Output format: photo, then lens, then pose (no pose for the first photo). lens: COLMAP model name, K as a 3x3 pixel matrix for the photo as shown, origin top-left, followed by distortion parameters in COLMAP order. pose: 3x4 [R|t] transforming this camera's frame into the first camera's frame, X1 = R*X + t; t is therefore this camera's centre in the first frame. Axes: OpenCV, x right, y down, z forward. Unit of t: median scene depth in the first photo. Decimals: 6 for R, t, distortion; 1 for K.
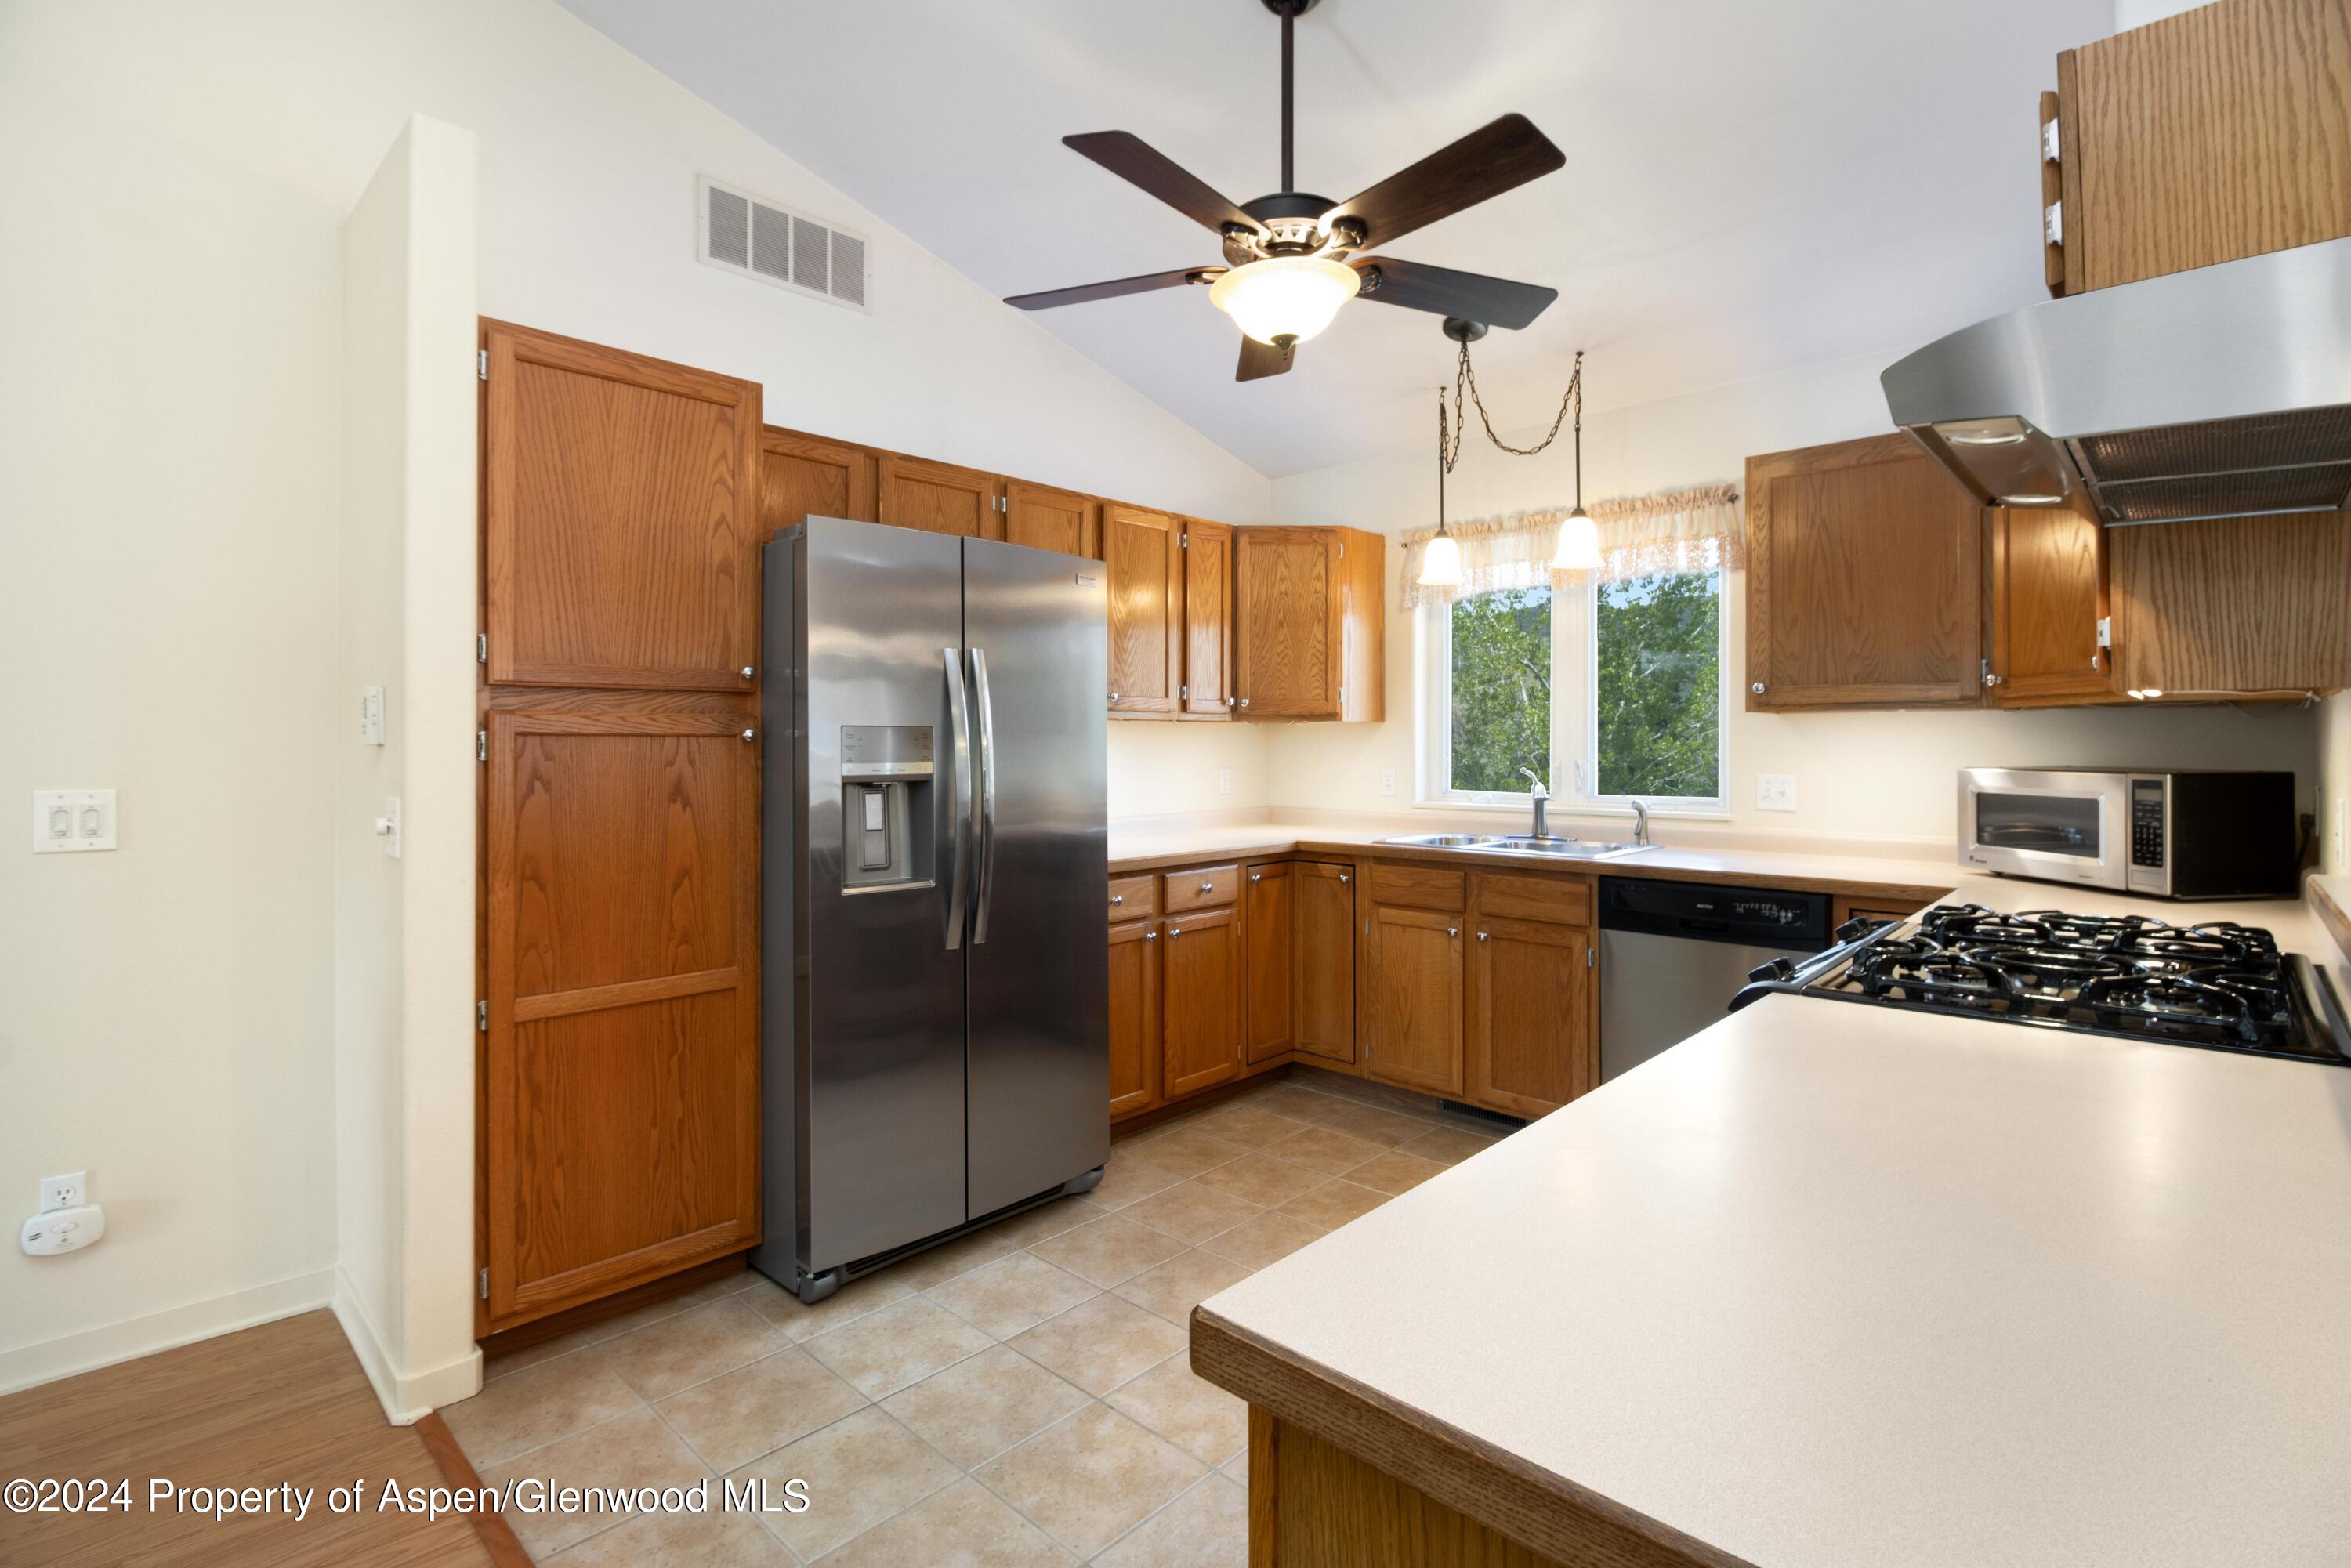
lens RADIAL K [[1103.2, 0, 1169.8], [0, 1103.2, 762.5], [0, 0, 1]] dist [-0.004537, -0.006602]
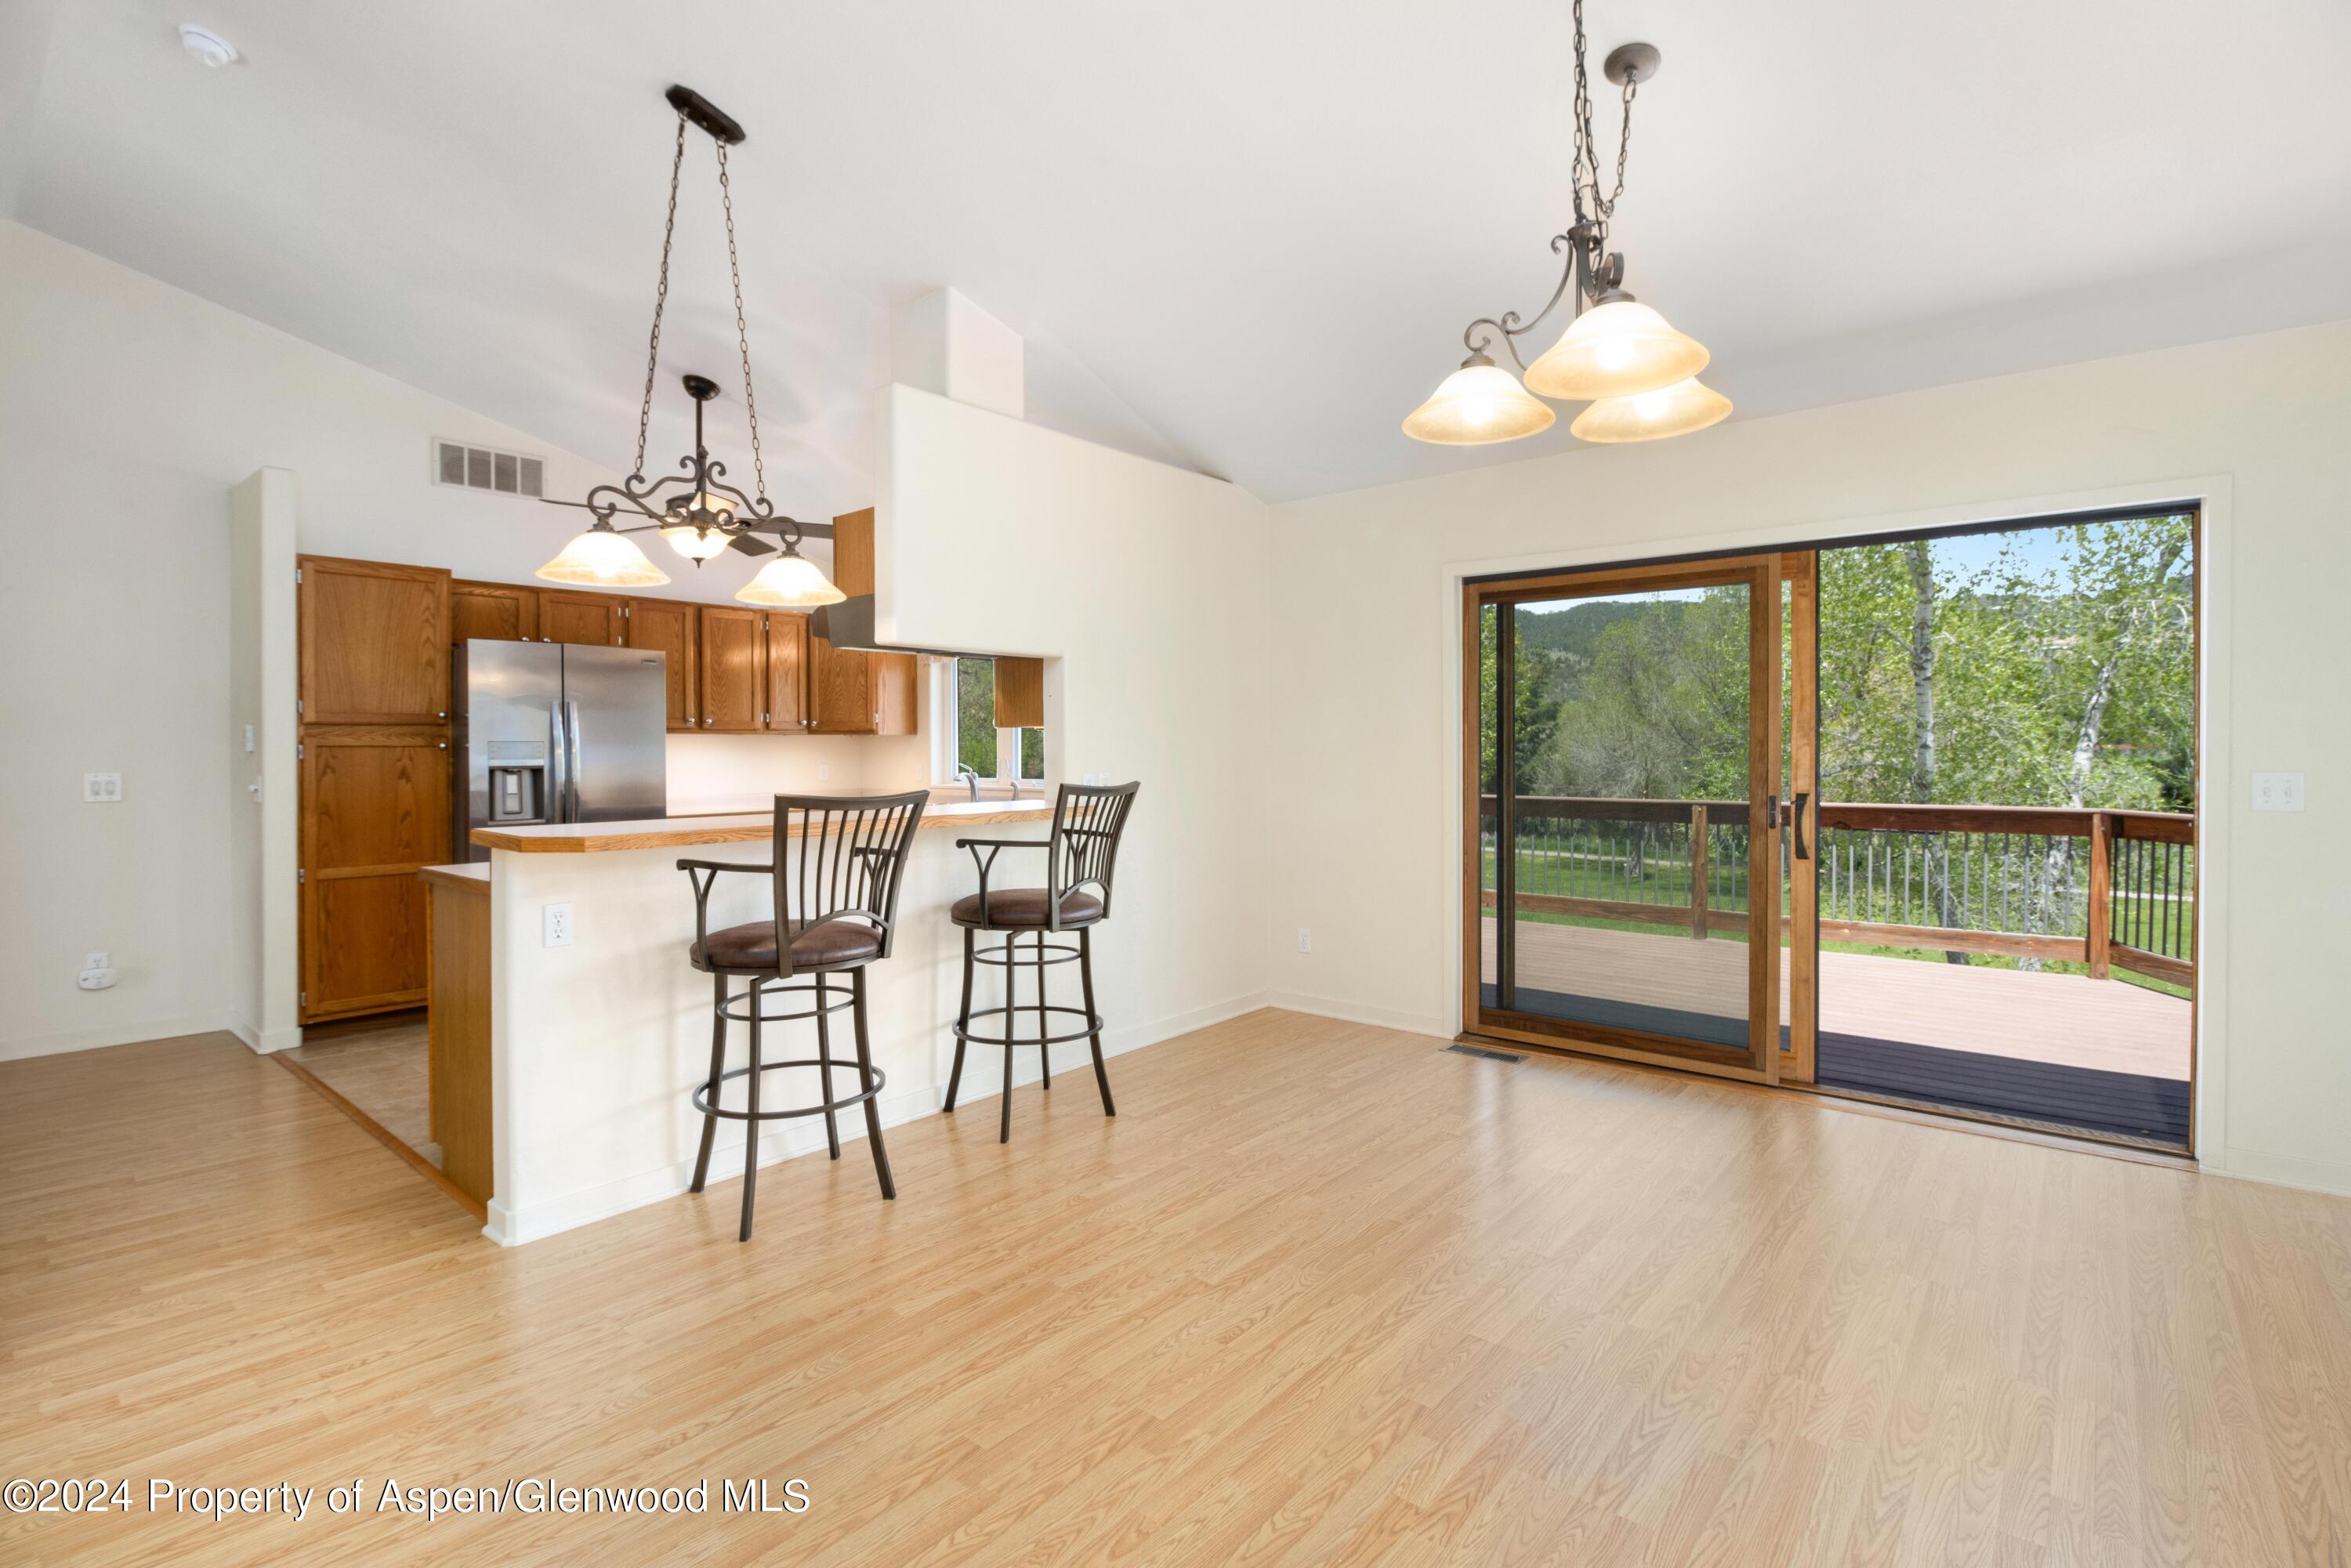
lens RADIAL K [[1103.2, 0, 1166.6], [0, 1103.2, 771.4], [0, 0, 1]] dist [-0.004537, -0.006602]
pose [[0.997875, -0.003903, 0.065048, 0.839735], [0.003478, 0.999972, 0.006643, 0.013034], [-0.065072, -0.006403, 0.997860, -1.136445]]
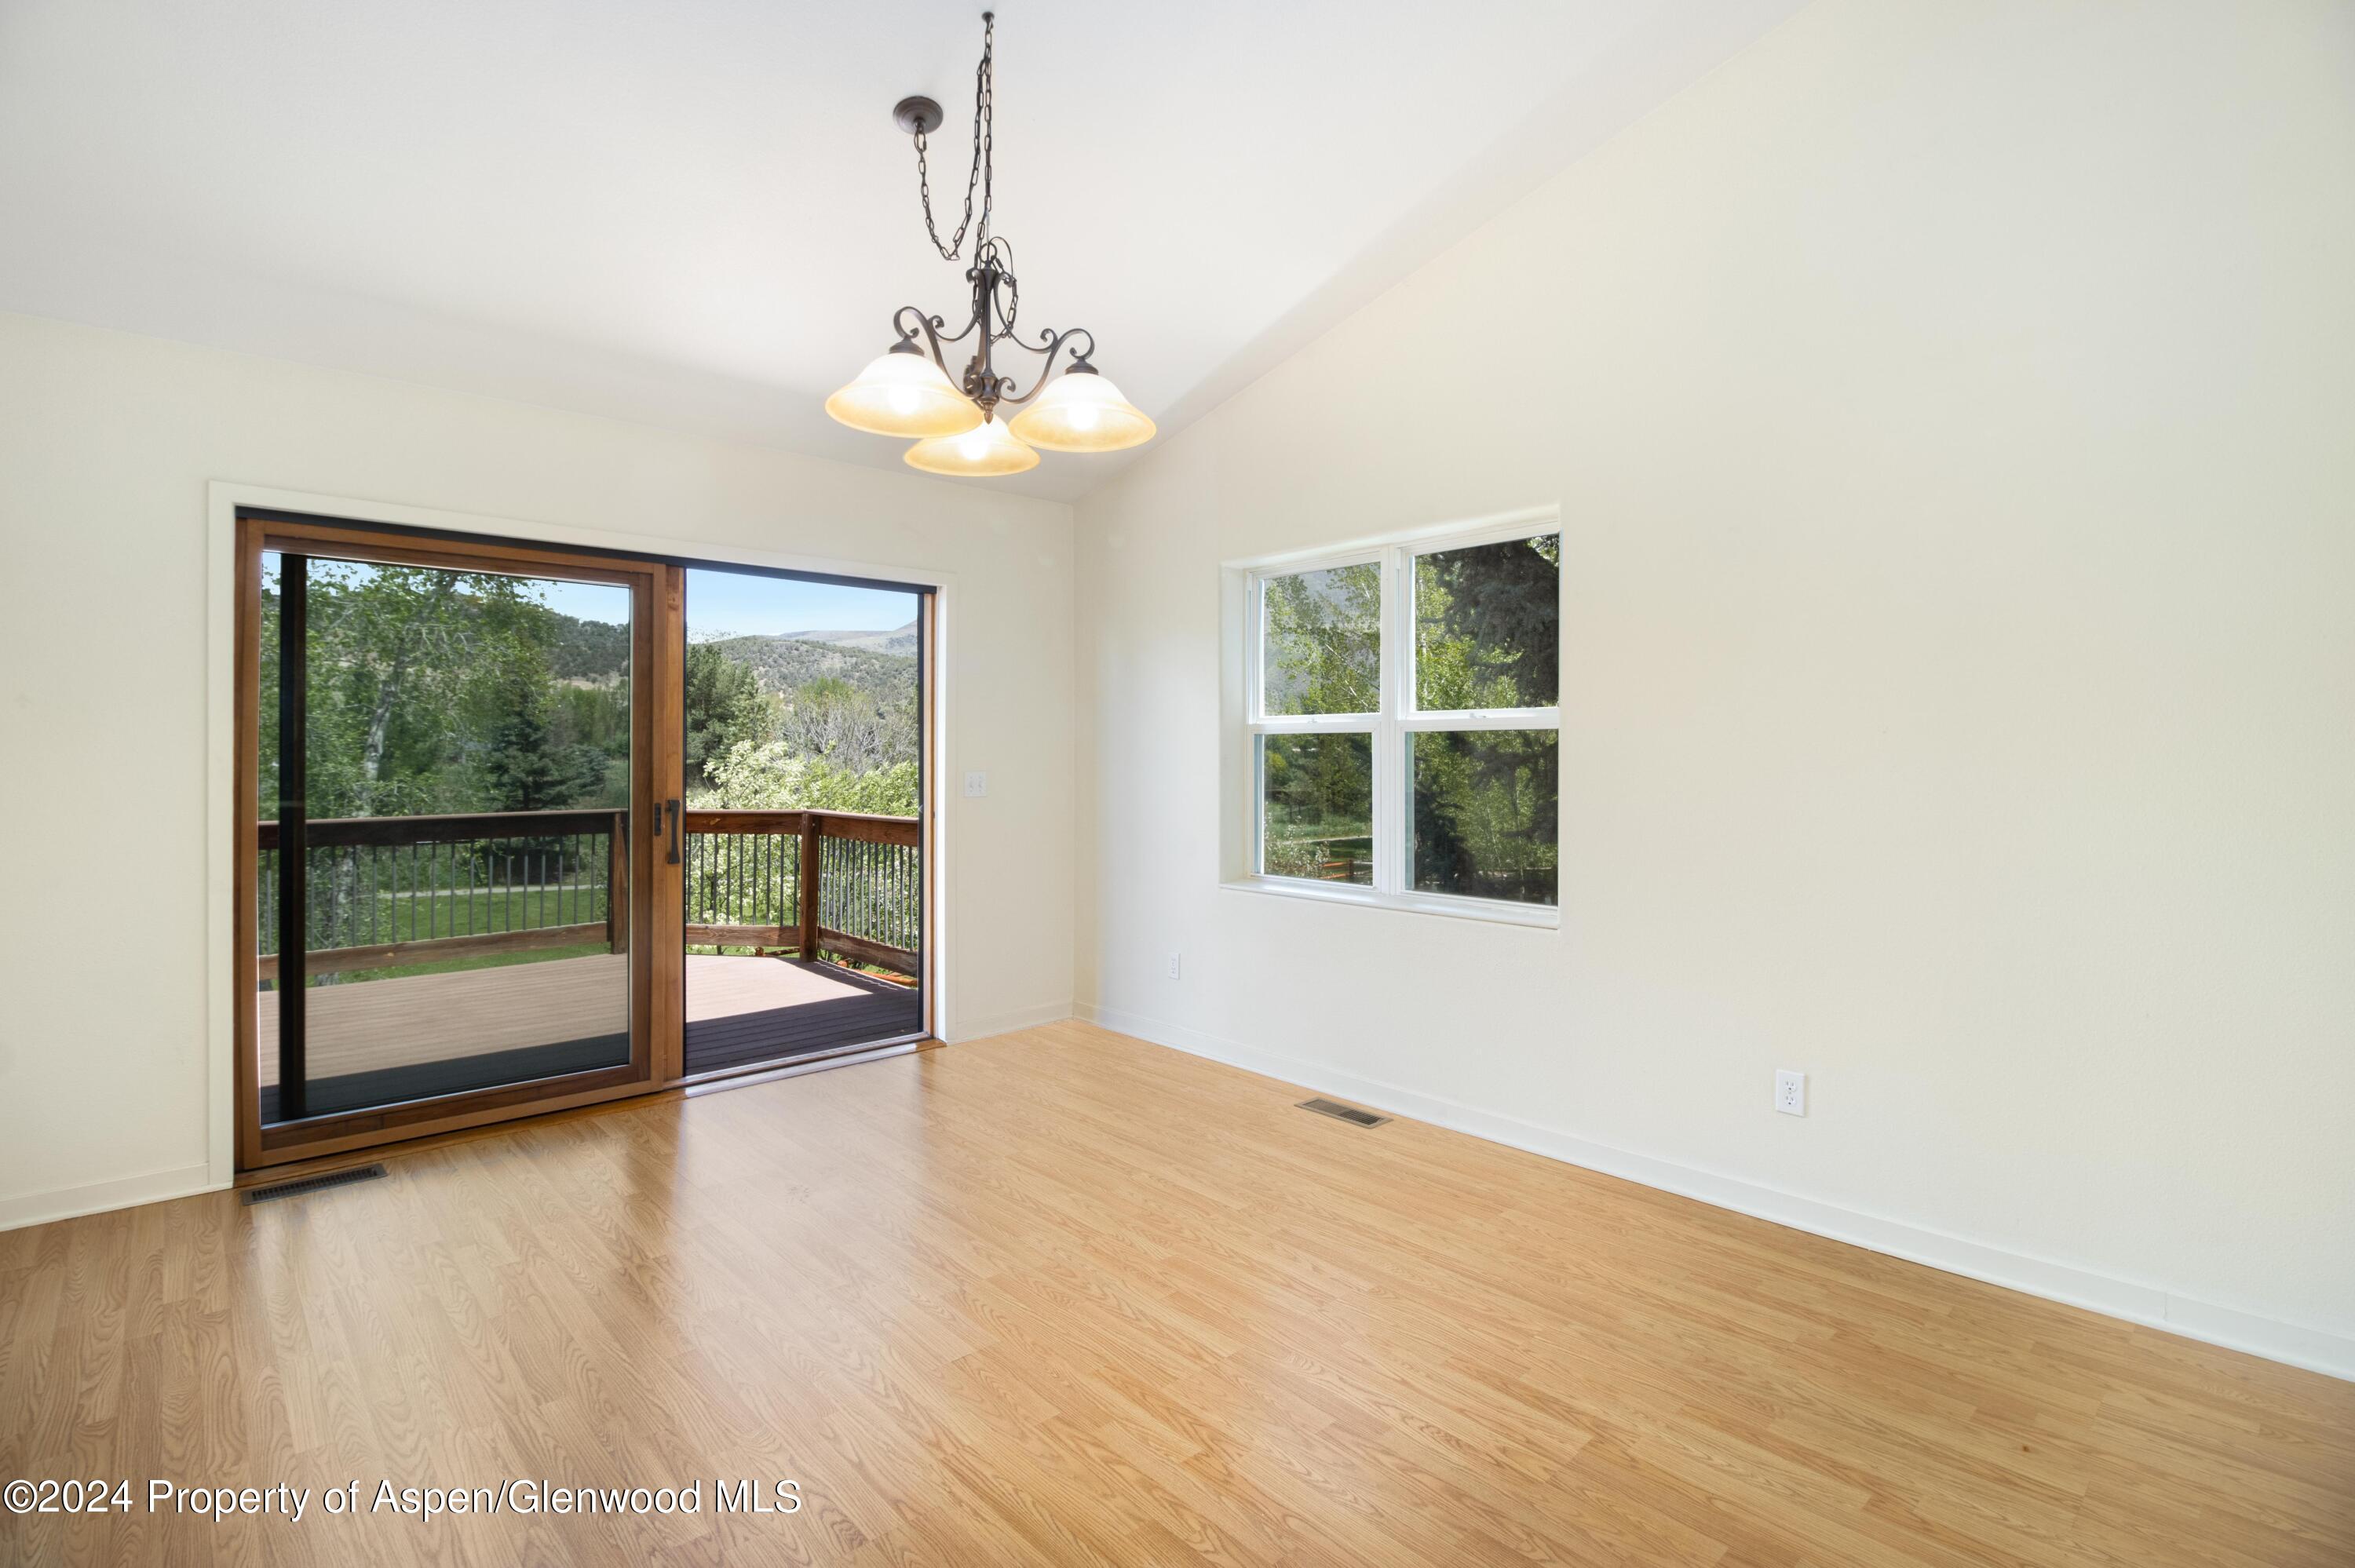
lens RADIAL K [[1104.9, 0, 1171.9], [0, 1104.9, 754.2], [0, 0, 1]] dist [-0.004537, -0.006602]
pose [[0.066538, 0.002058, 0.997782, 0.236773], [0.015981, 0.999867, -0.003128, 0.008078], [-0.997656, 0.016153, 0.066496, -0.433769]]
